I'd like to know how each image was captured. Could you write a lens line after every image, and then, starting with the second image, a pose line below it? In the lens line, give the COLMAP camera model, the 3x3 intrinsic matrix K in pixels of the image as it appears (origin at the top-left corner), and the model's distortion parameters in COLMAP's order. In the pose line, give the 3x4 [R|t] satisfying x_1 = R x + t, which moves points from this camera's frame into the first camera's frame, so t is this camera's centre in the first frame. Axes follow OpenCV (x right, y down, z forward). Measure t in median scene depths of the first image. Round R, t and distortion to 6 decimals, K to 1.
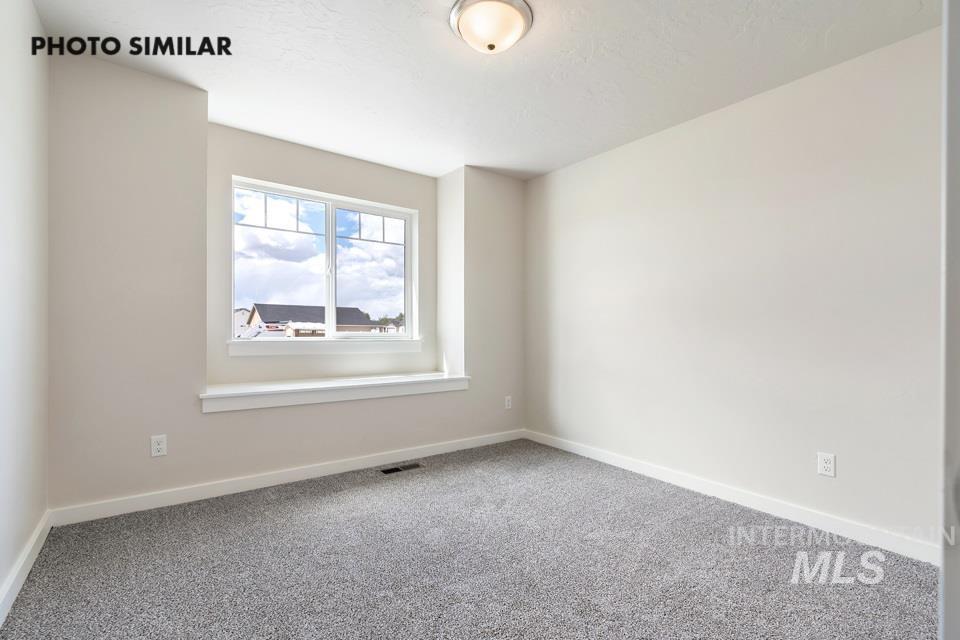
lens RADIAL K [[442.5, 0, 484.6], [0, 442.5, 329.7], [0, 0, 1]] dist [0.034639, -0.000016]
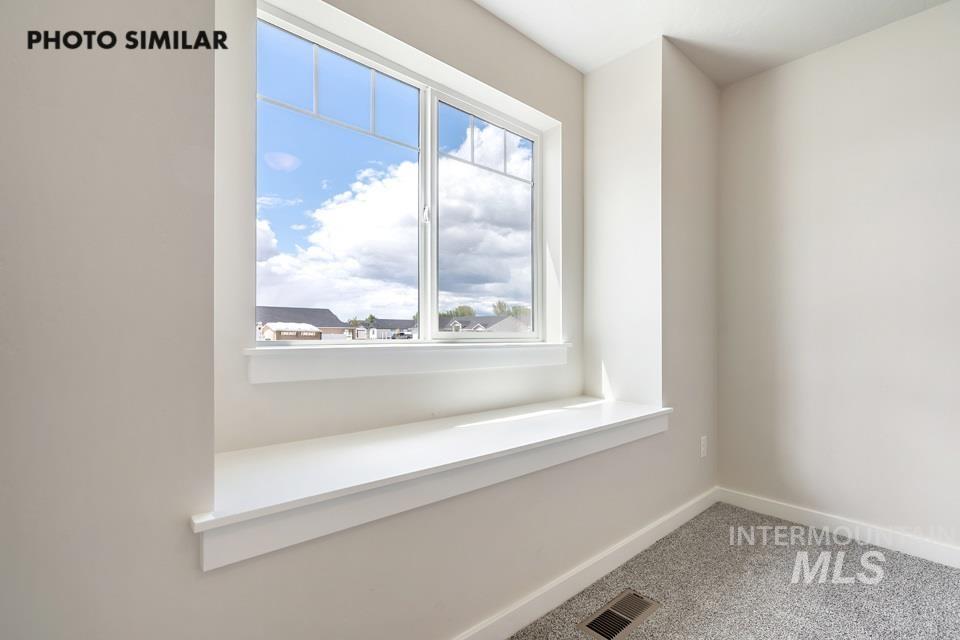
lens RADIAL K [[438.8, 0, 481.9], [0, 438.8, 330.9], [0, 0, 1]] dist [-0.136001, 0.113409]
pose [[0.995515, -0.003889, 0.094522, -0.091122], [0.004220, 0.999986, -0.003294, 0.002333], [-0.094508, 0.003678, 0.995517, 0.135638]]
